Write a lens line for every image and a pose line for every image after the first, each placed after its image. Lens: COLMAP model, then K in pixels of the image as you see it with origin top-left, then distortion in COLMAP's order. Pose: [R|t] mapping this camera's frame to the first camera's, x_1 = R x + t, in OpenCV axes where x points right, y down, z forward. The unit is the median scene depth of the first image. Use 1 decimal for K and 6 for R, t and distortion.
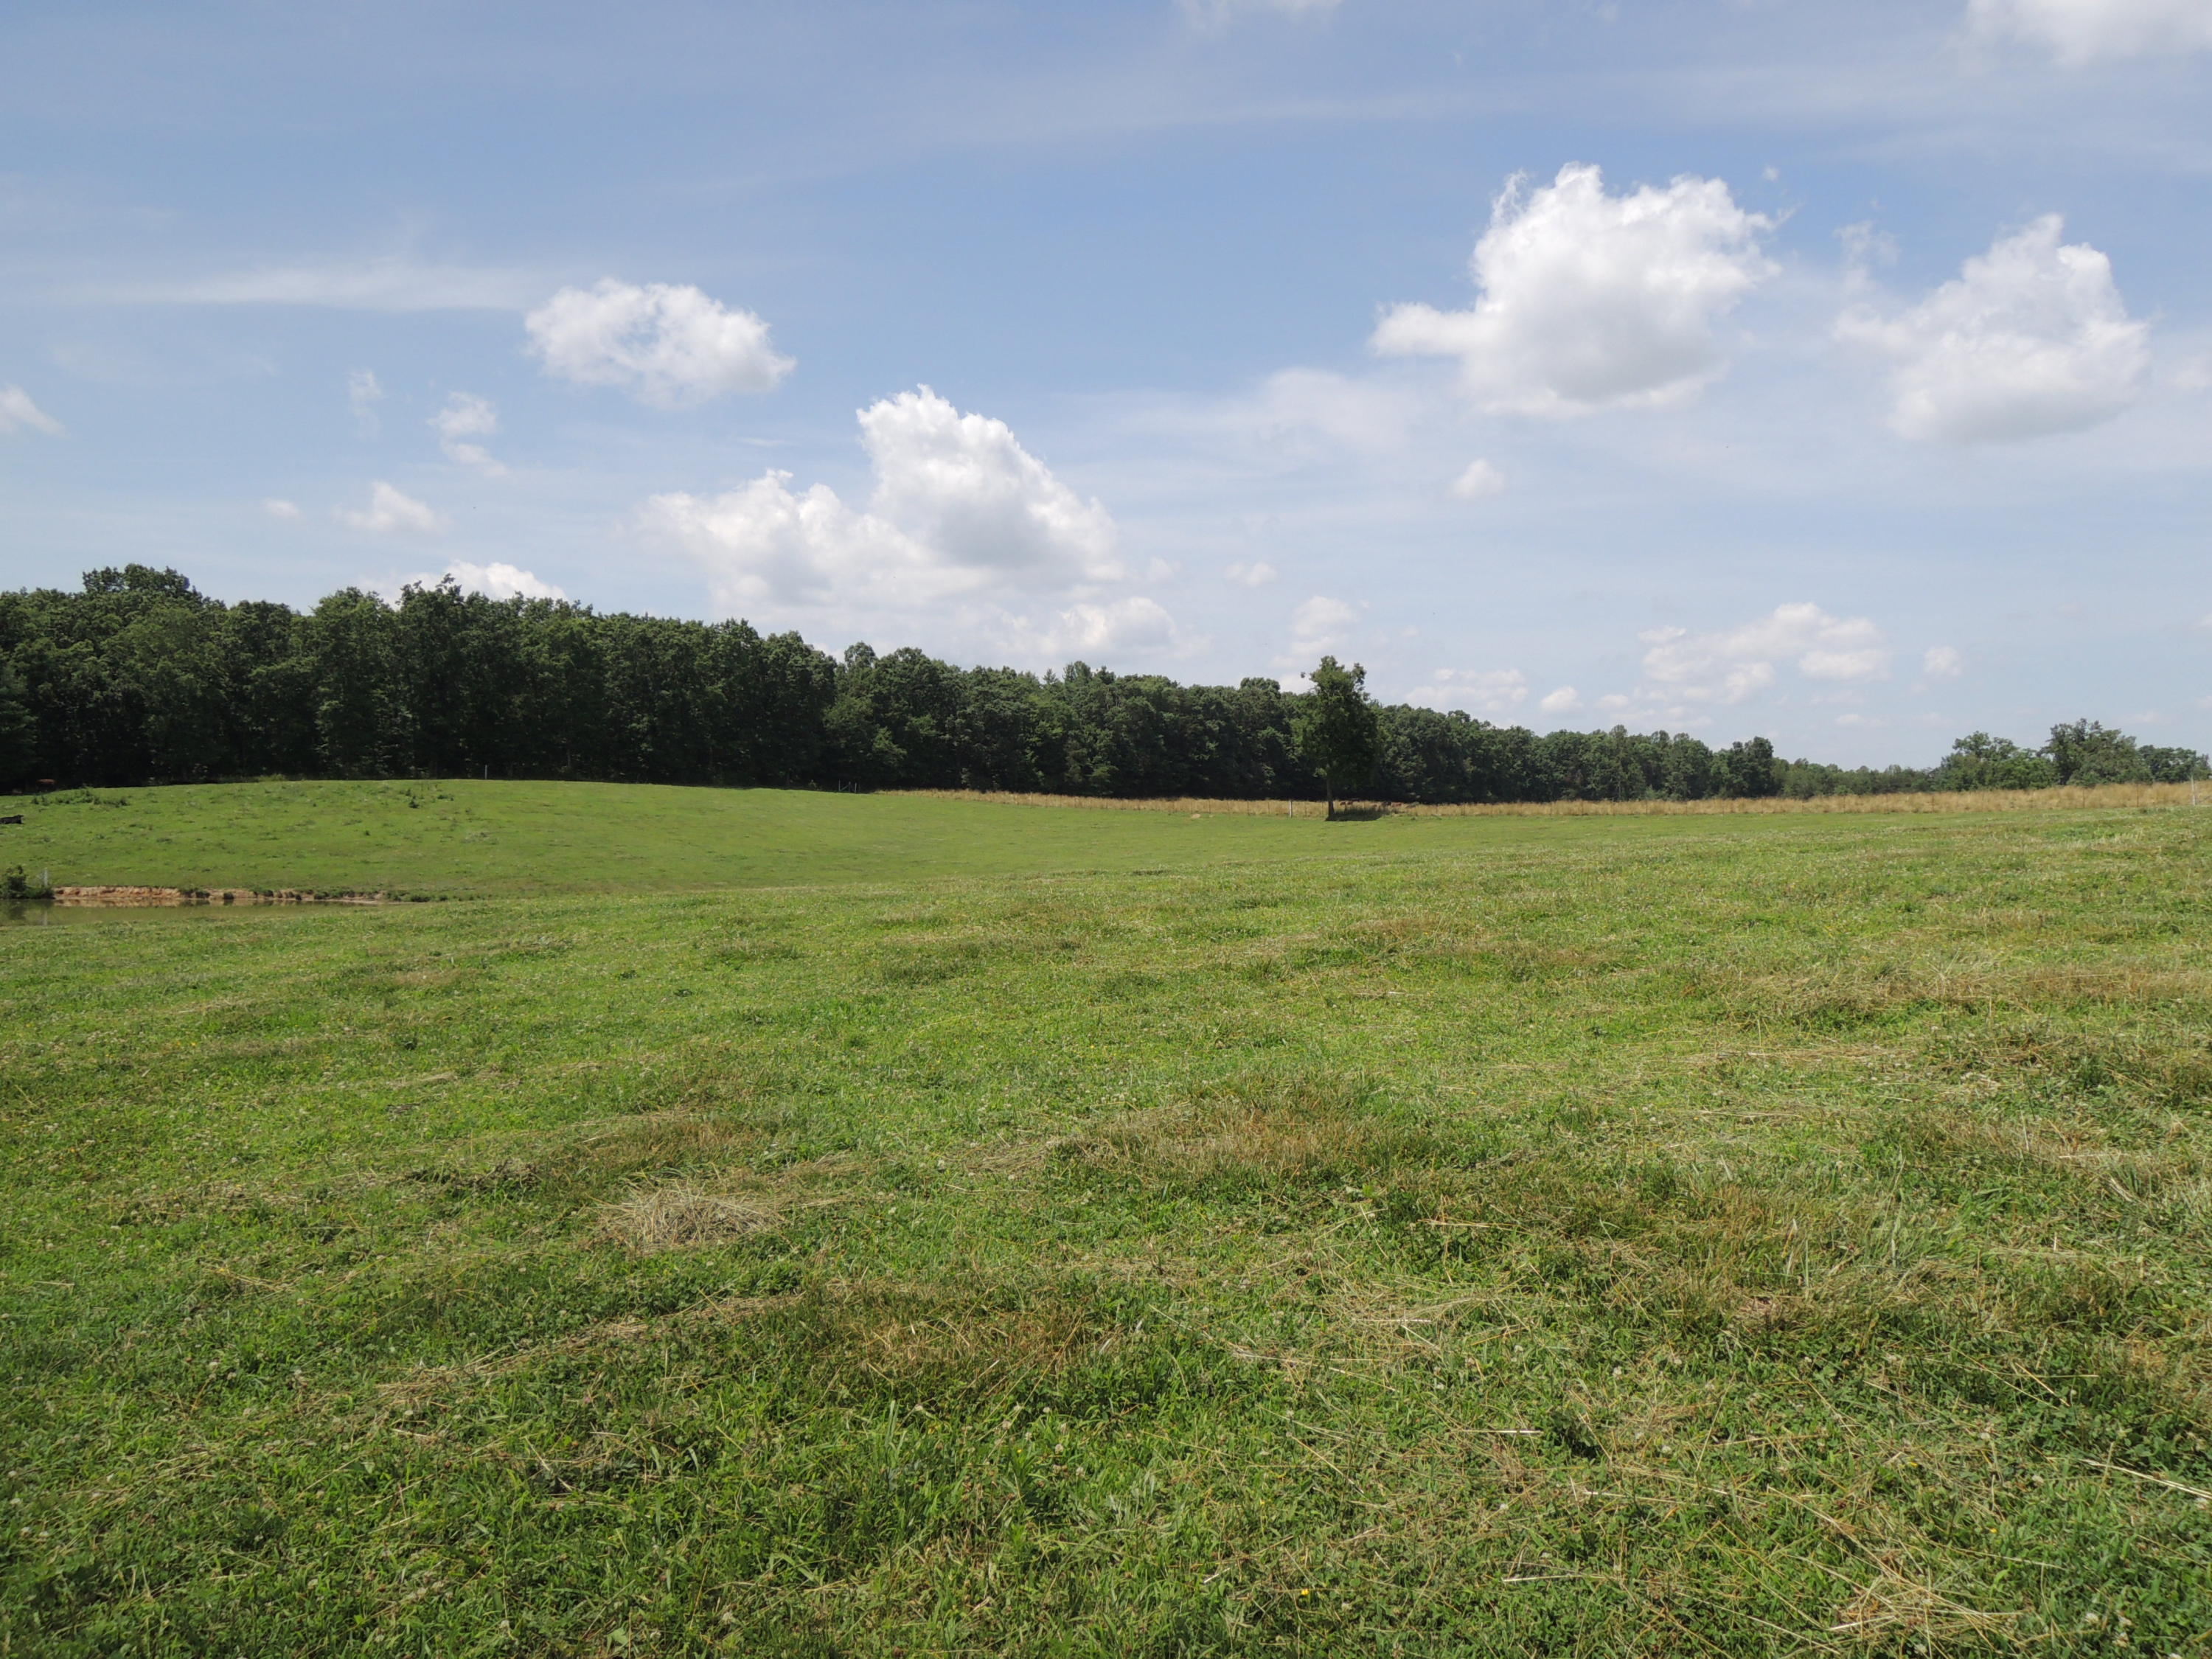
lens RADIAL K [[1587.9, 0, 1106.9], [0, 1587.9, 839.0], [0, 0, 1]] dist [-0.025838, 0.000404]
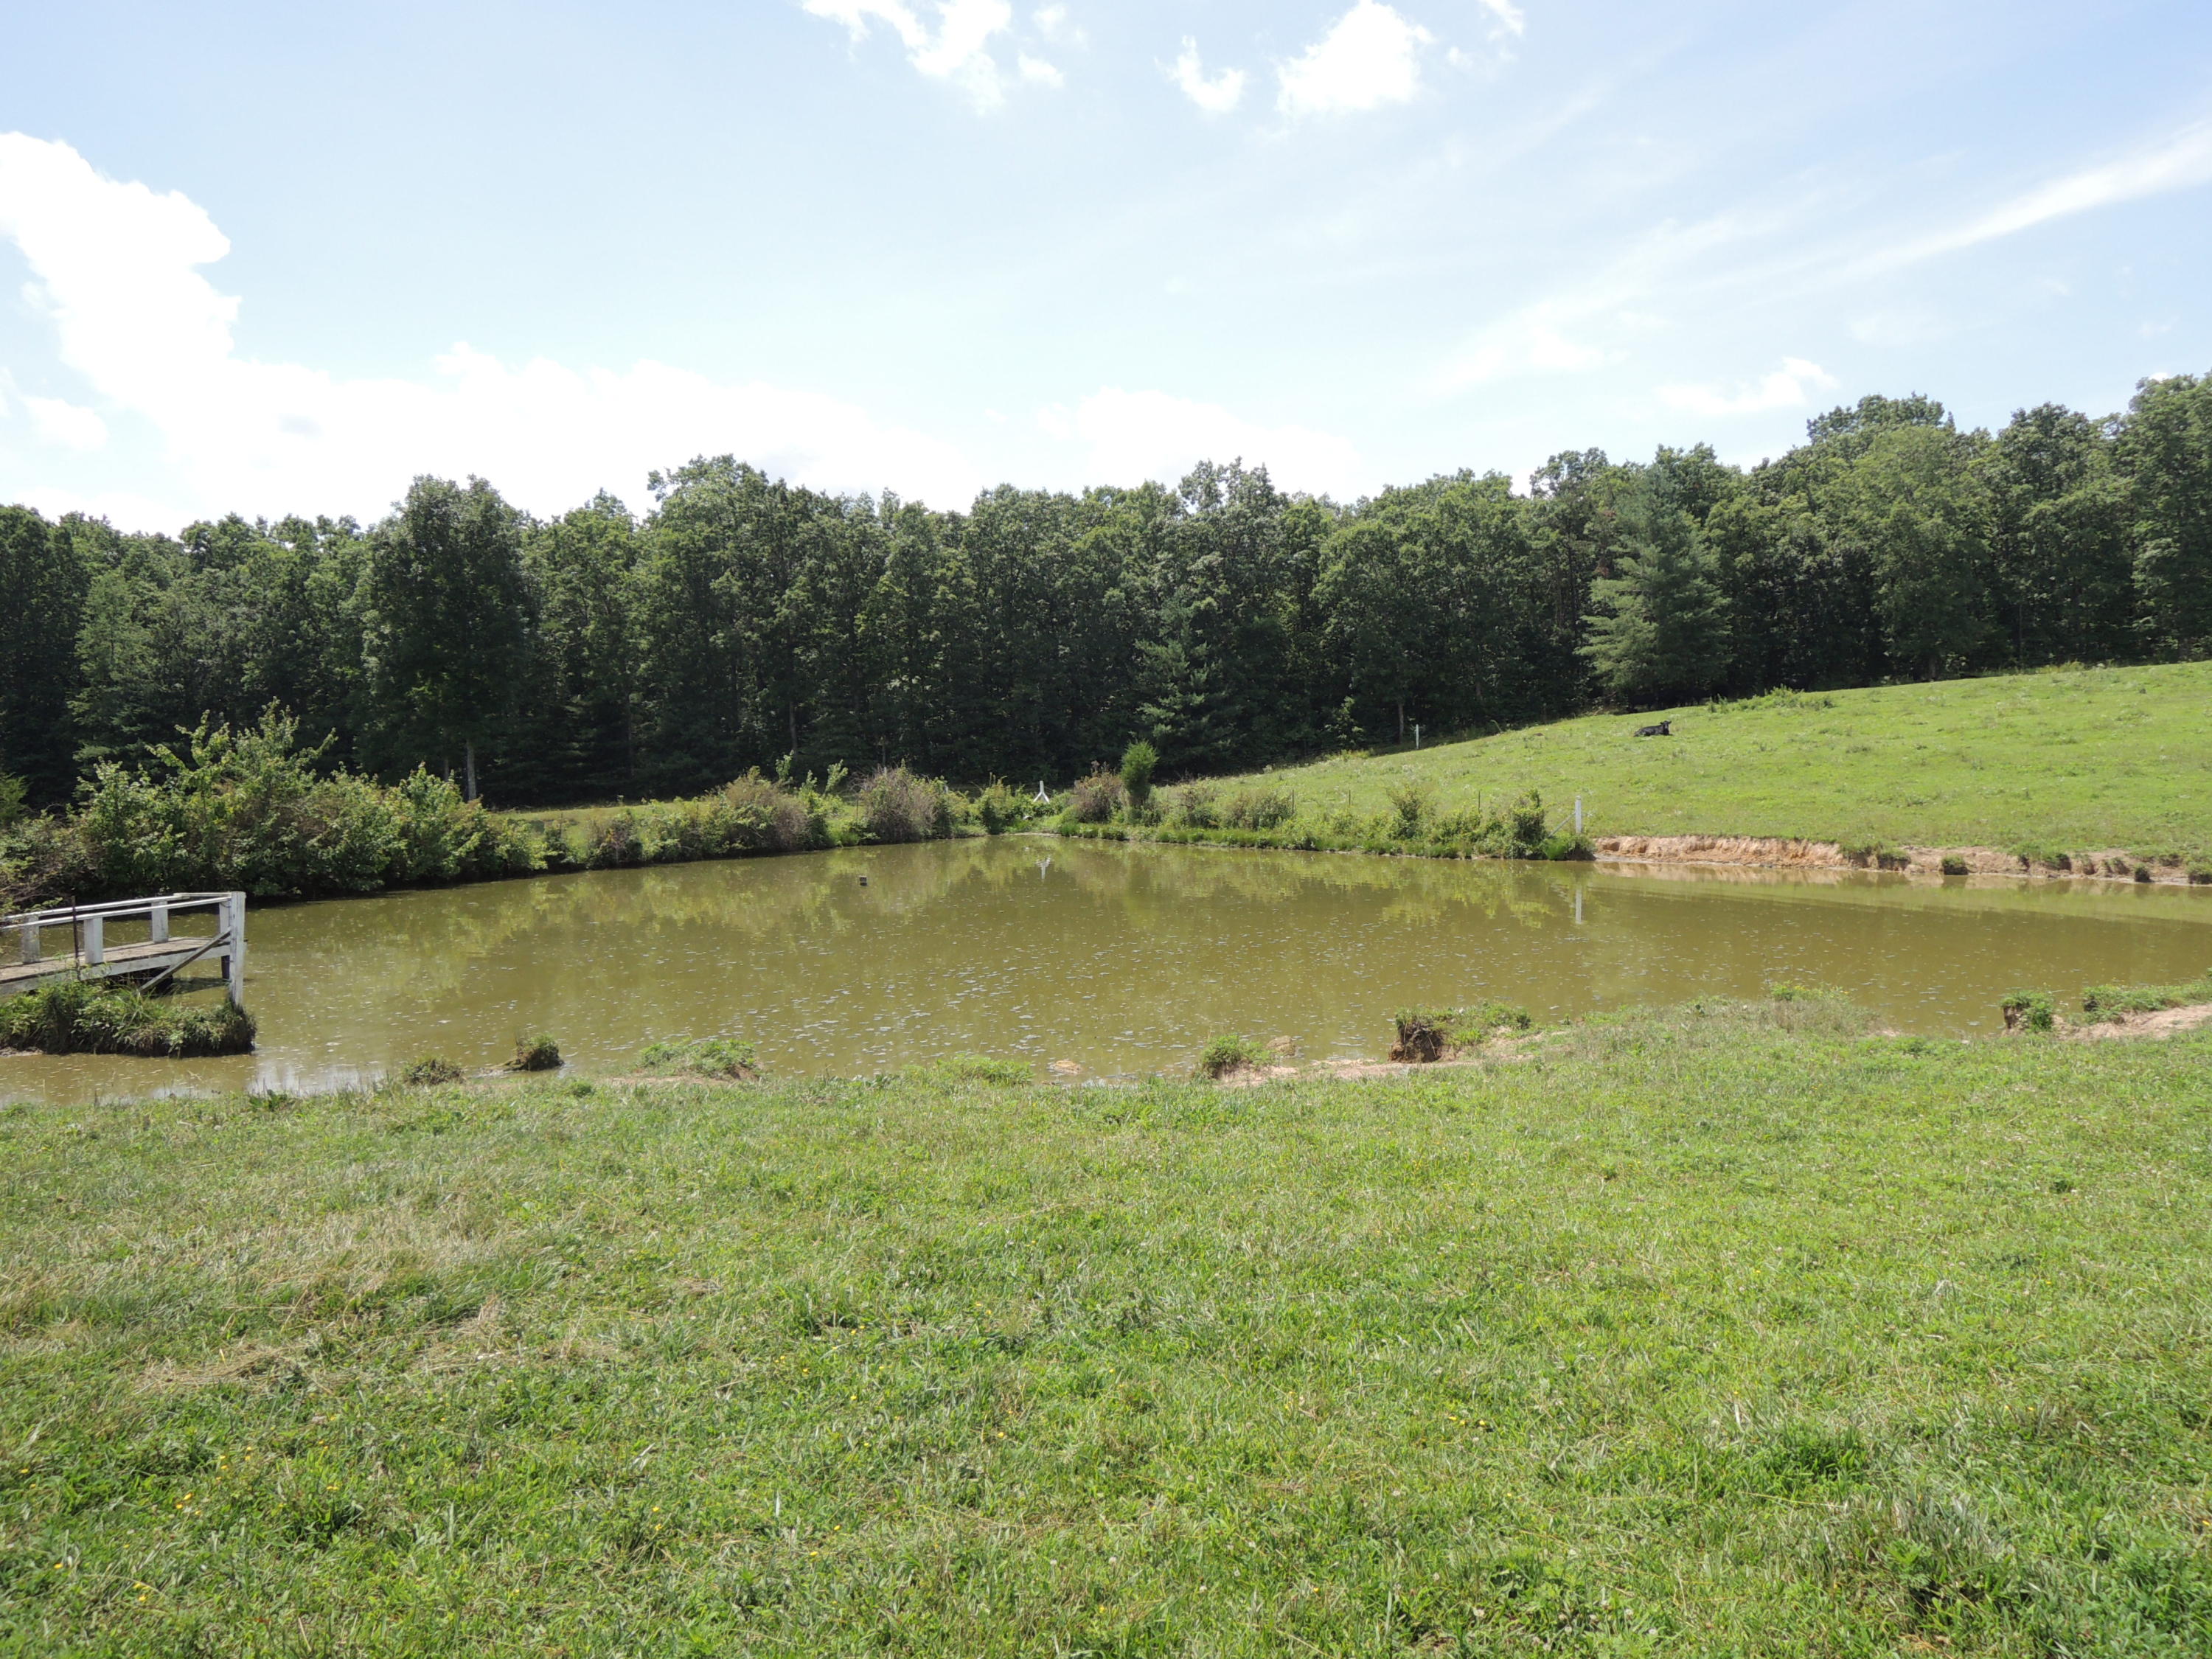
lens RADIAL K [[1587.9, 0, 1119.0], [0, 1587.9, 821.3], [0, 0, 1]] dist [-0.025838, 0.000404]
pose [[0.517669, 0.009049, -0.855533, -0.187574], [0.012197, 0.999764, 0.017954, 0.008787], [0.855494, -0.019730, 0.517437, 0.352583]]
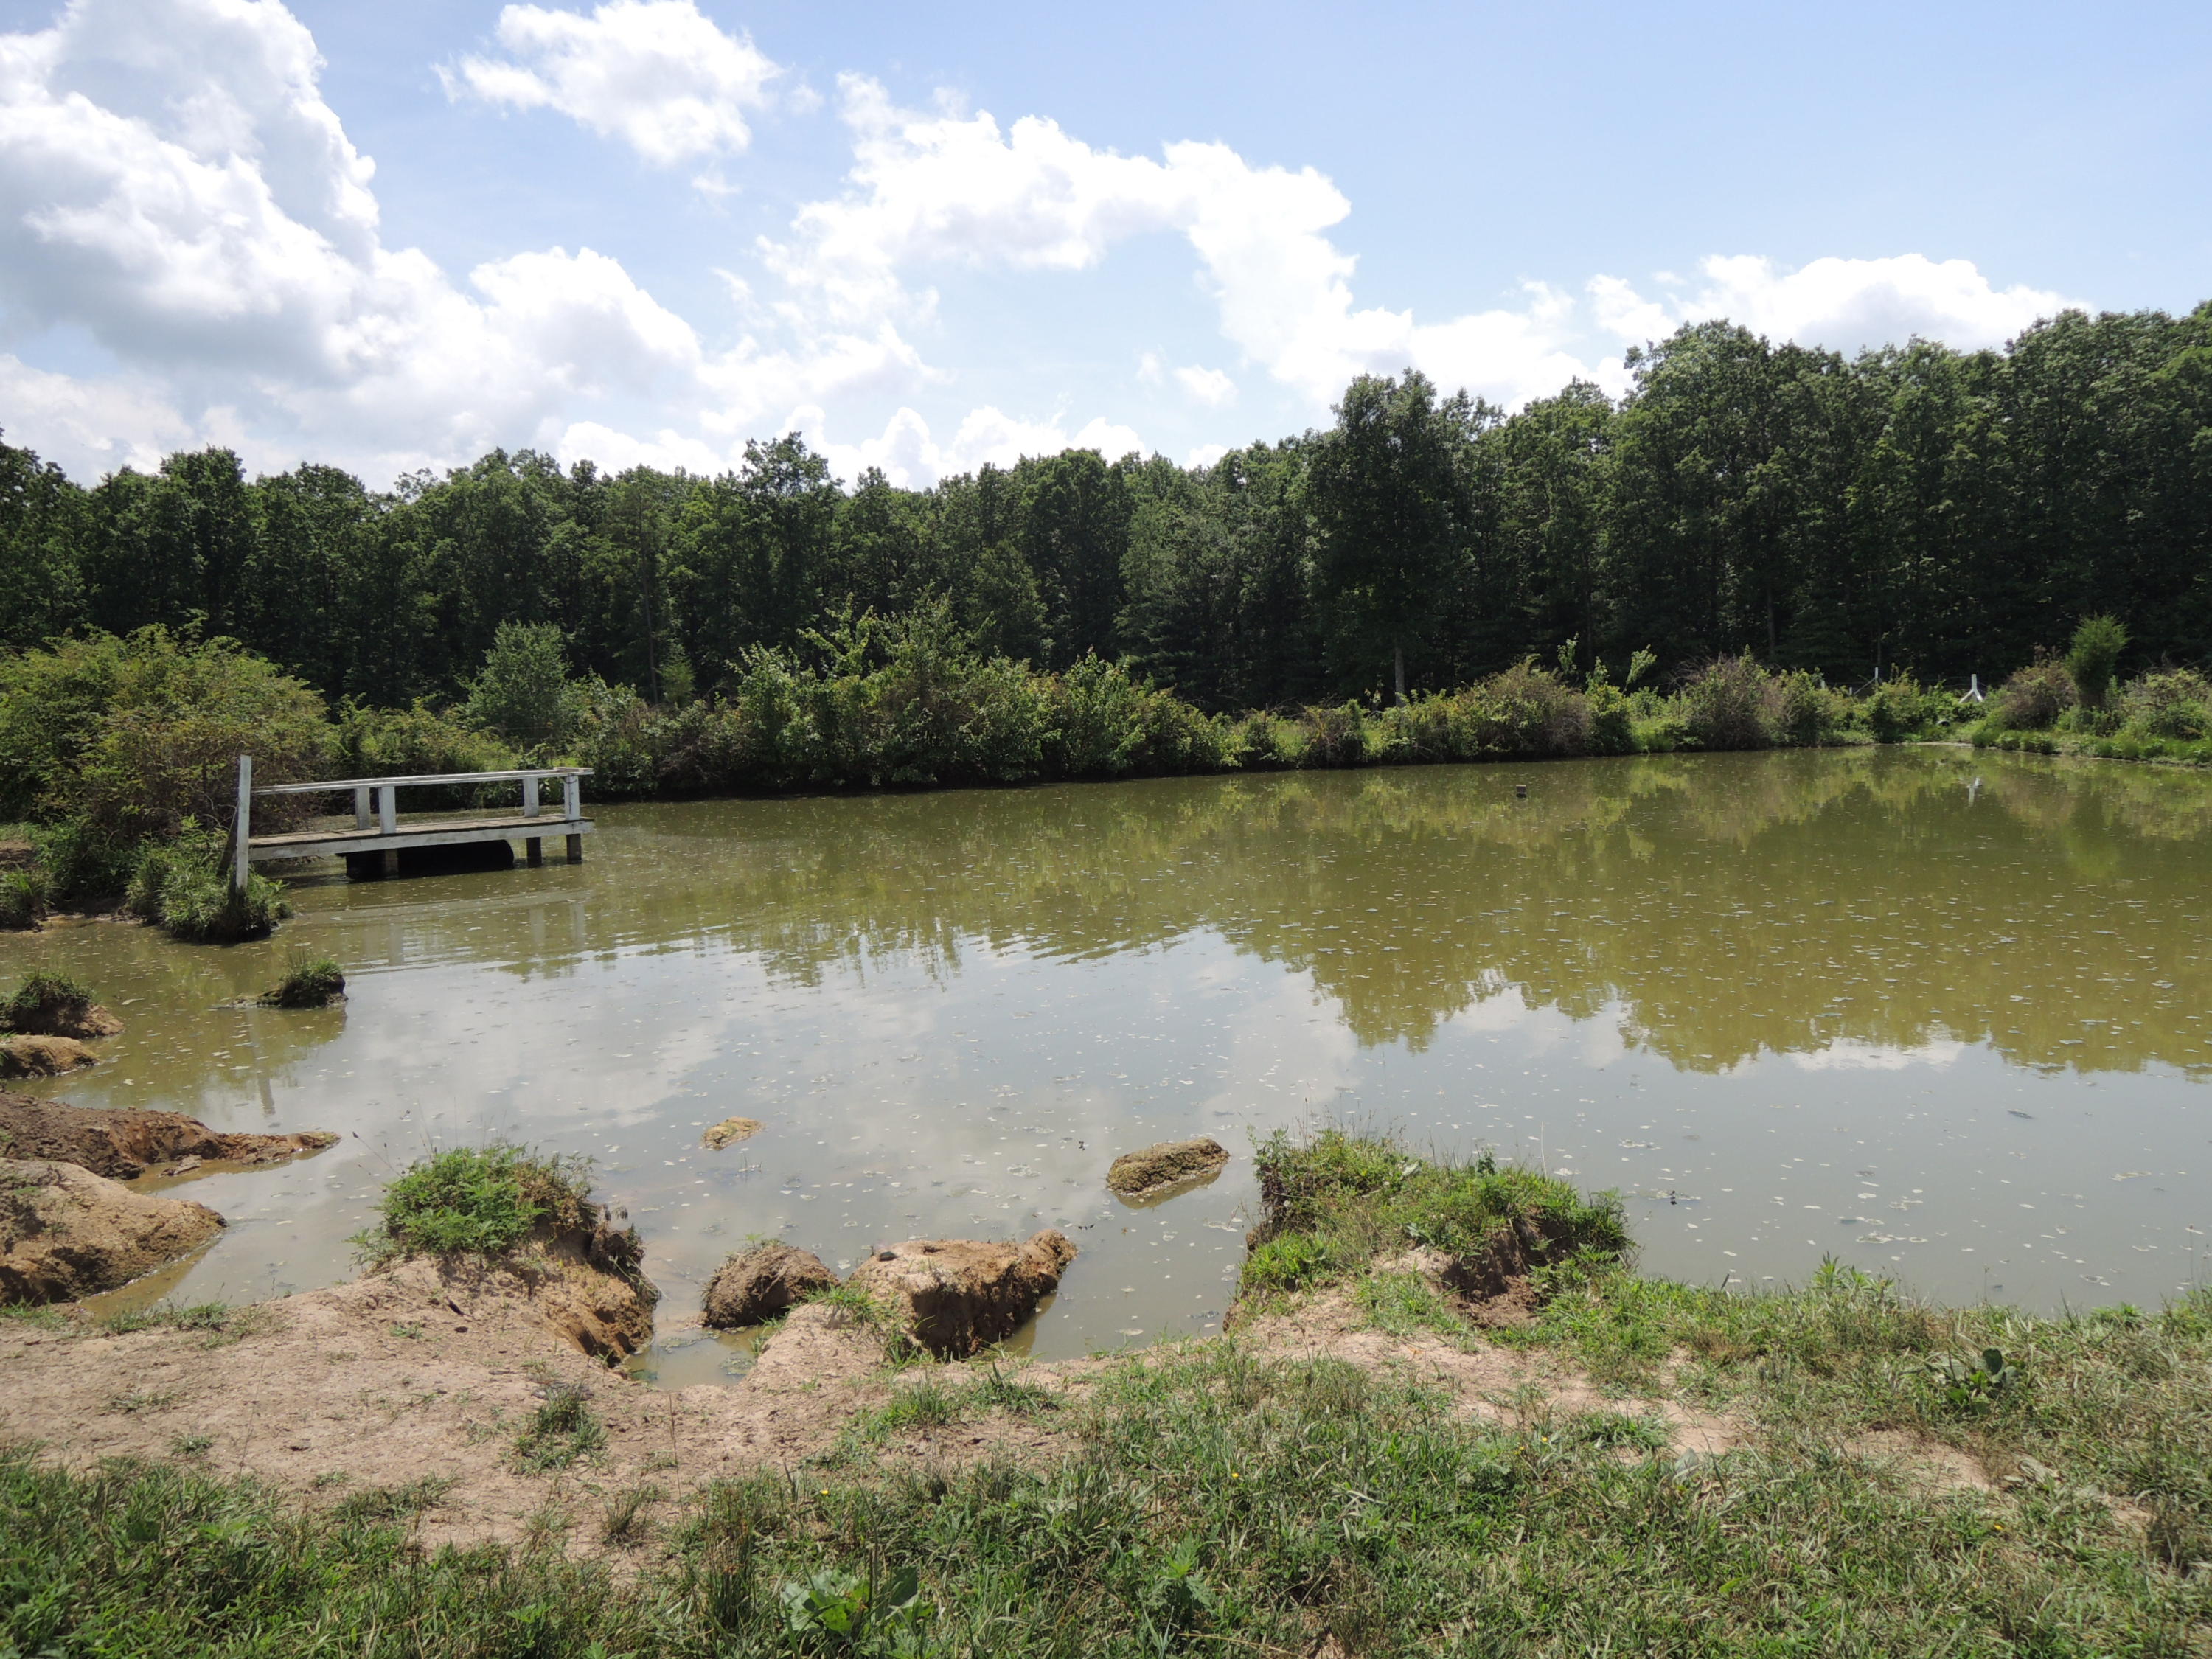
lens RADIAL K [[1587.9, 0, 1101.2], [0, 1587.9, 825.7], [0, 0, 1]] dist [-0.025838, 0.000404]
pose [[-0.120063, 0.069666, -0.990319, -0.221006], [0.005063, 0.997565, 0.069562, 0.012279], [0.992753, 0.003338, -0.120123, 0.410650]]
